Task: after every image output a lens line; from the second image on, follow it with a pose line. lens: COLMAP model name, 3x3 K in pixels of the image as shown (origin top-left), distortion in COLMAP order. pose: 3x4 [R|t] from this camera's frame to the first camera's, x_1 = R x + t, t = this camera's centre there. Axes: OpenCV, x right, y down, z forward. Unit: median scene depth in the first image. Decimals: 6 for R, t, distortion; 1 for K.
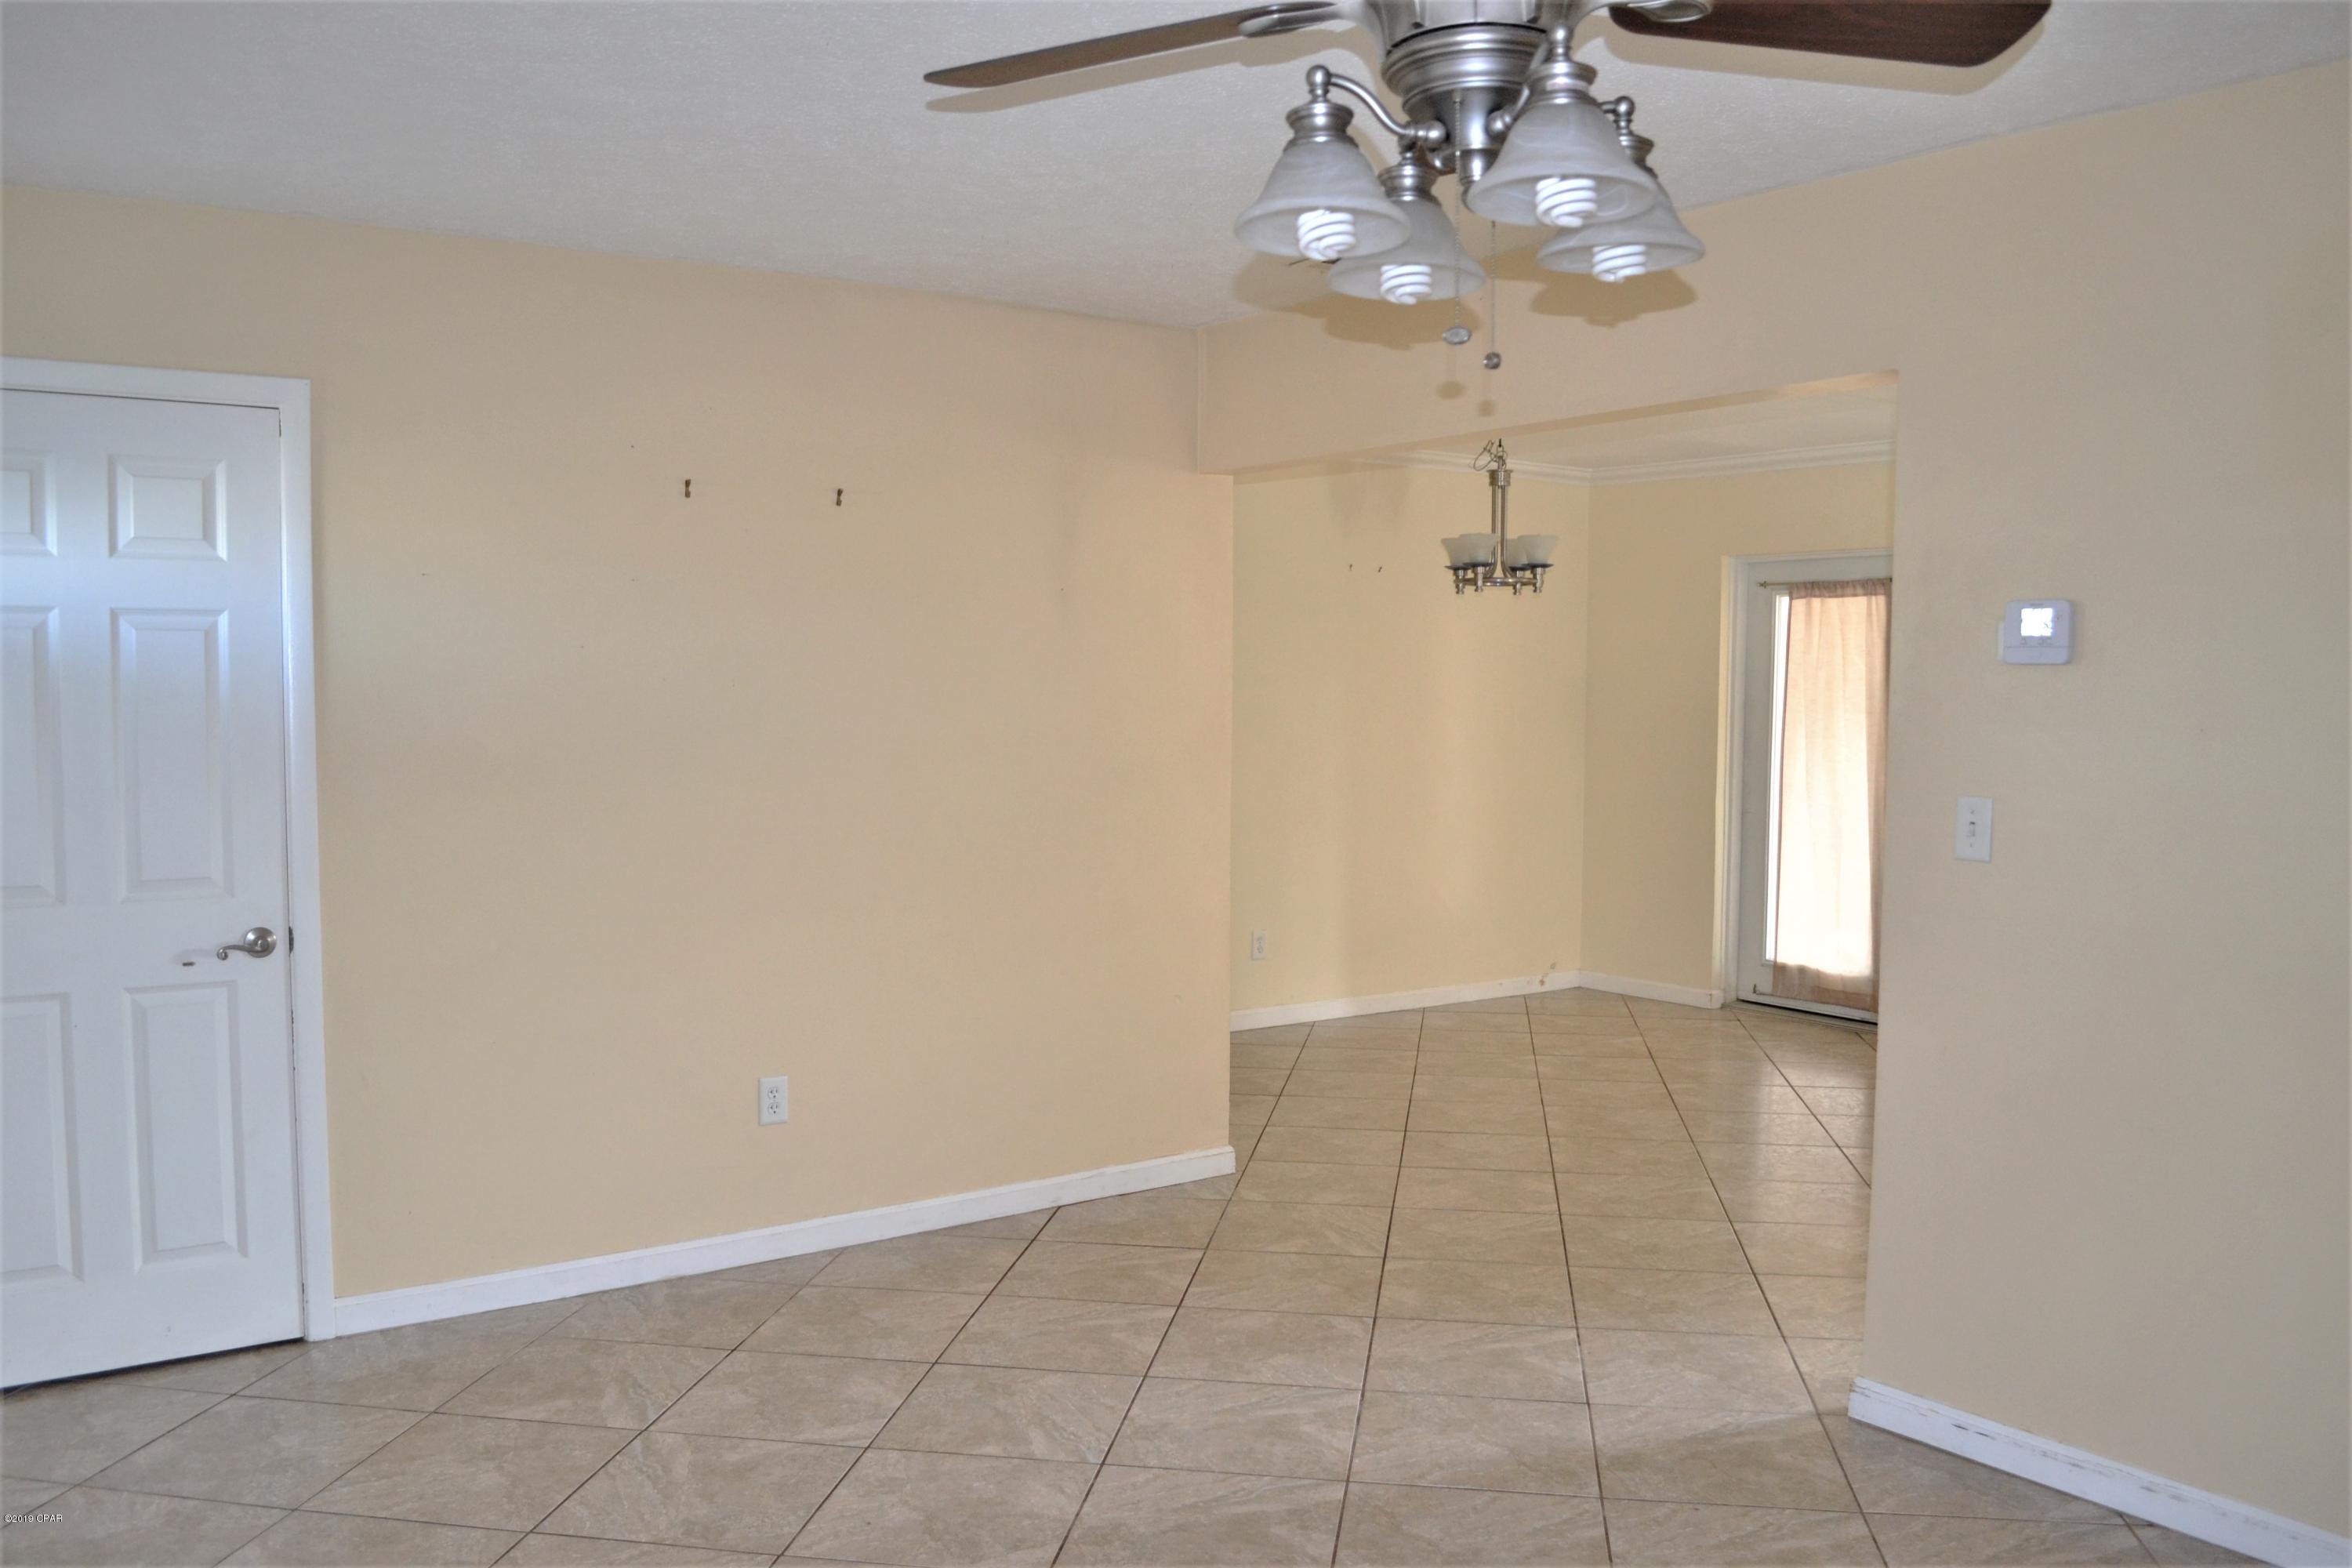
lens RADIAL K [[1888.7, 0, 1177.0], [0, 1888.7, 812.4], [0, 0, 1]] dist [-0.072570, 0.002250]
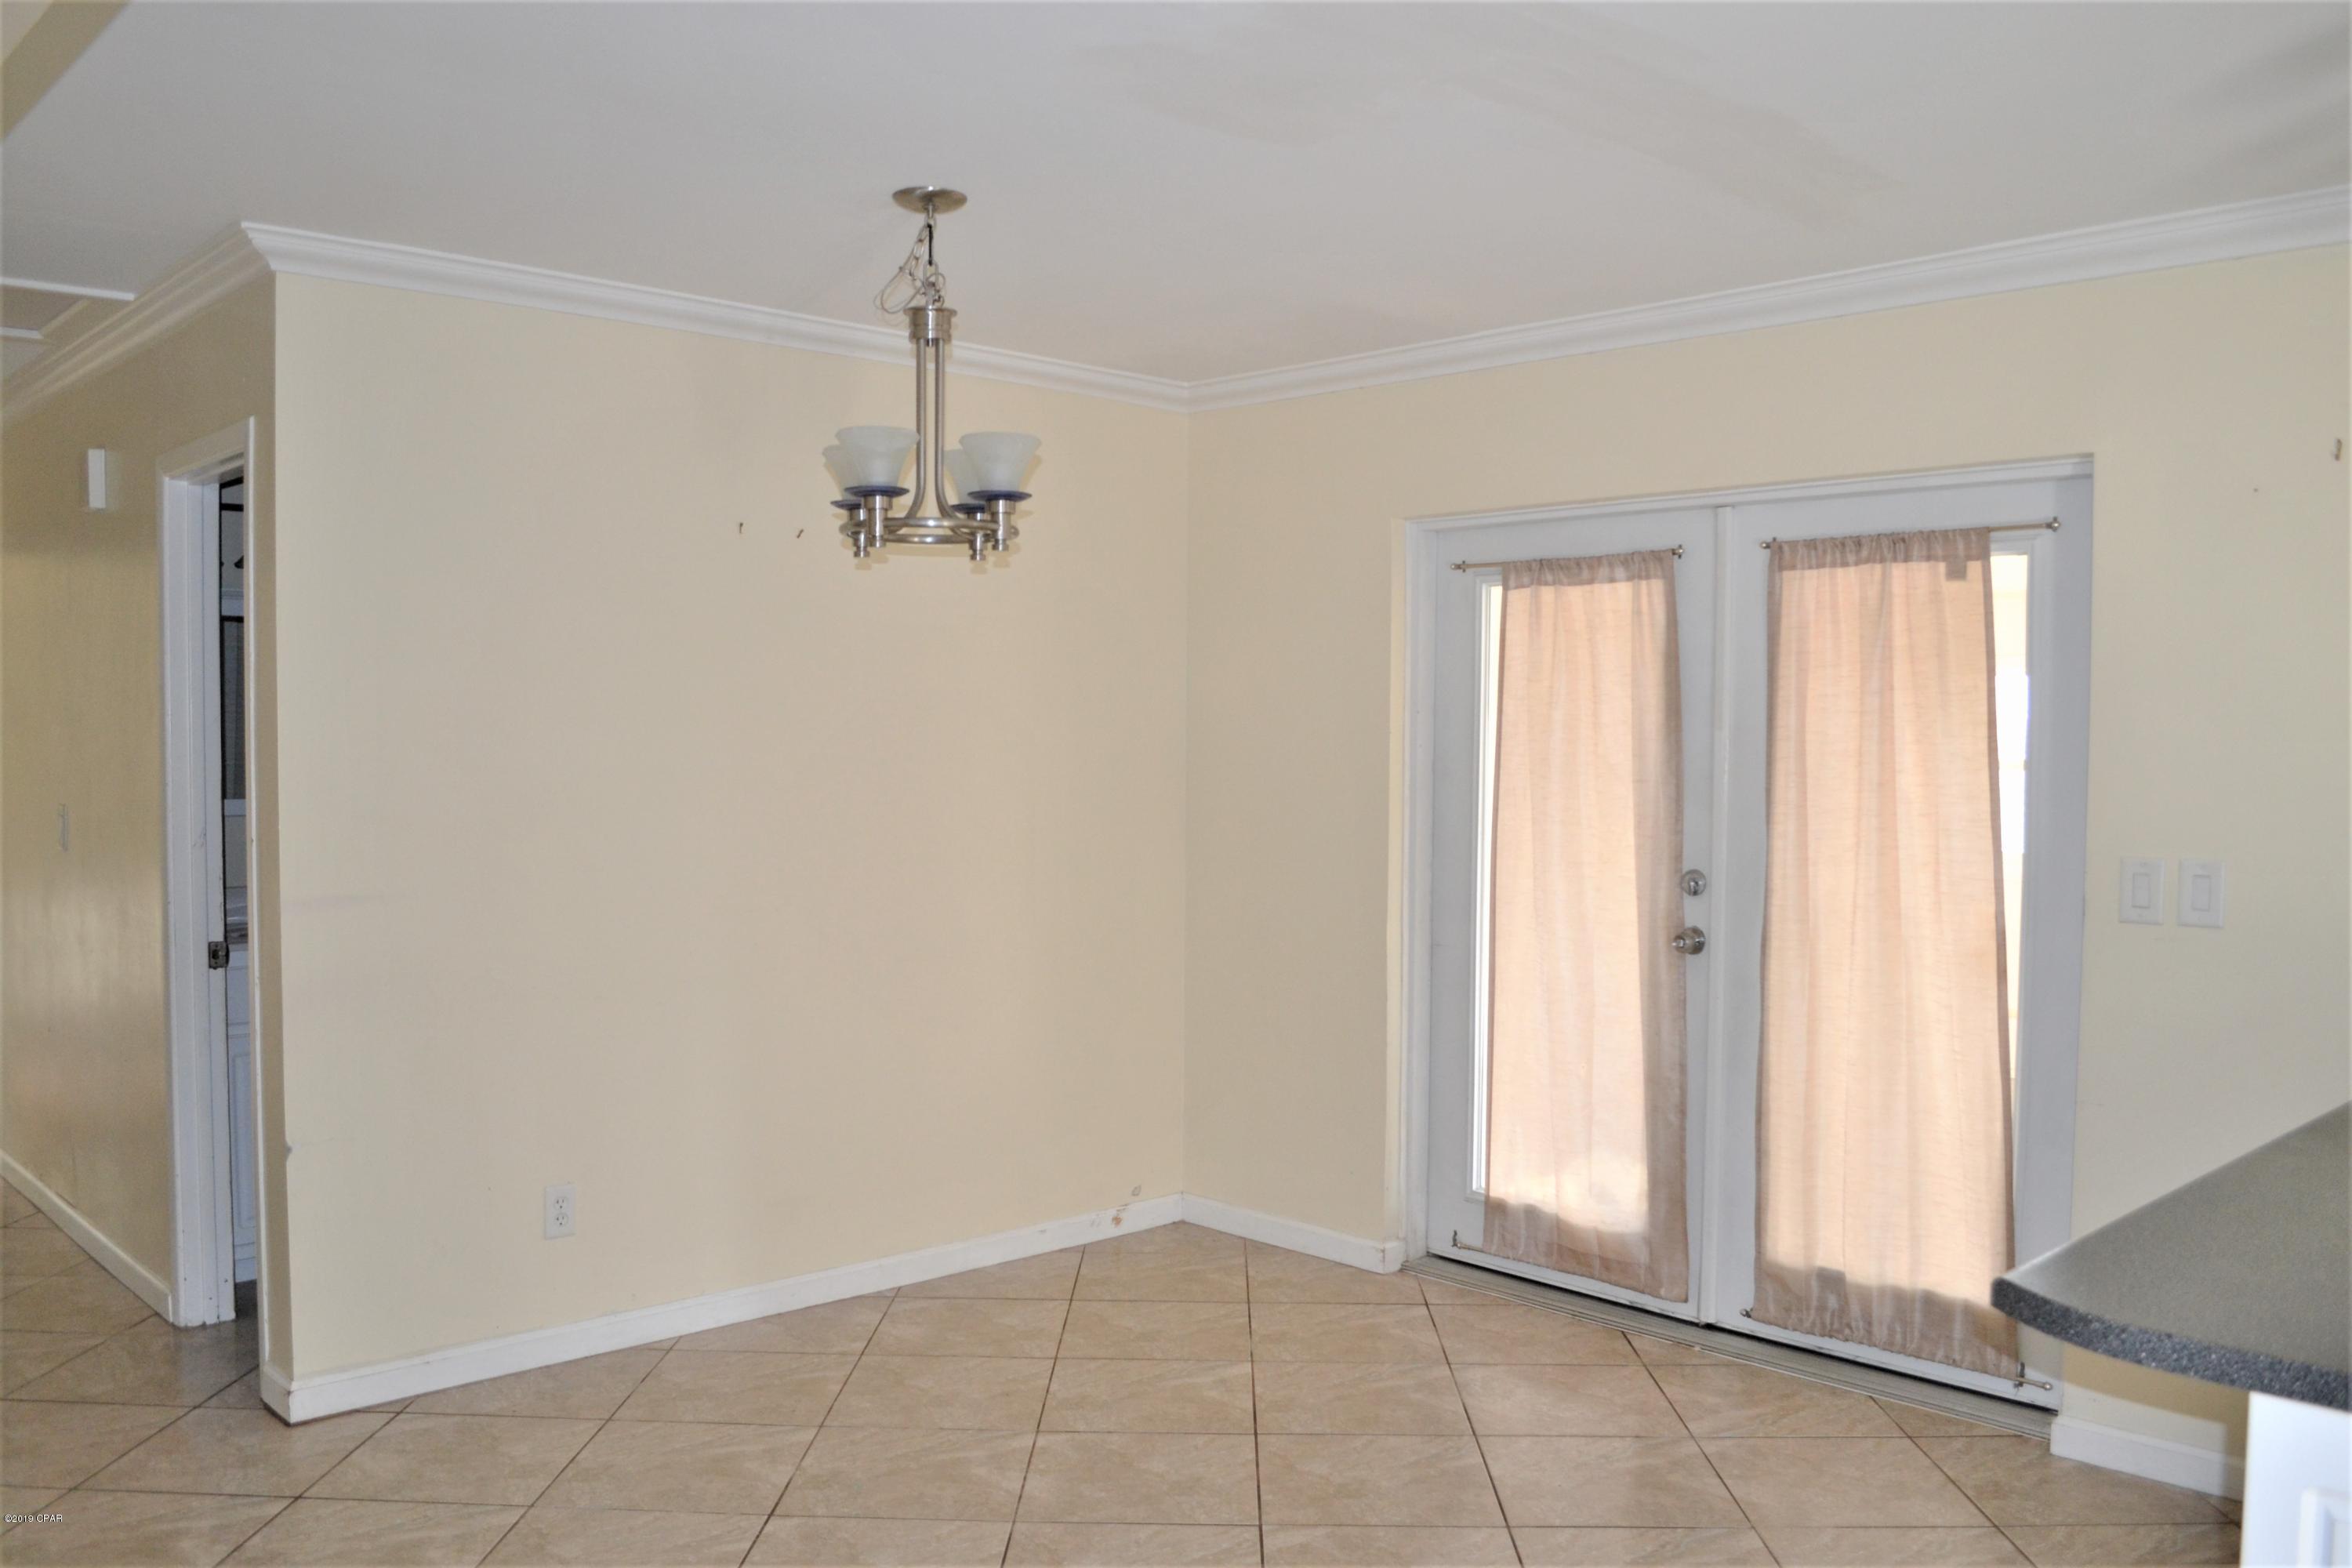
lens RADIAL K [[1888.7, 0, 1177.0], [0, 1888.7, 812.4], [0, 0, 1]] dist [-0.072570, 0.002250]
pose [[0.990931, -0.005648, 0.134256, 0.145806], [0.008907, 0.999680, -0.023690, -0.030444], [-0.134080, 0.024671, 0.990663, 0.429448]]
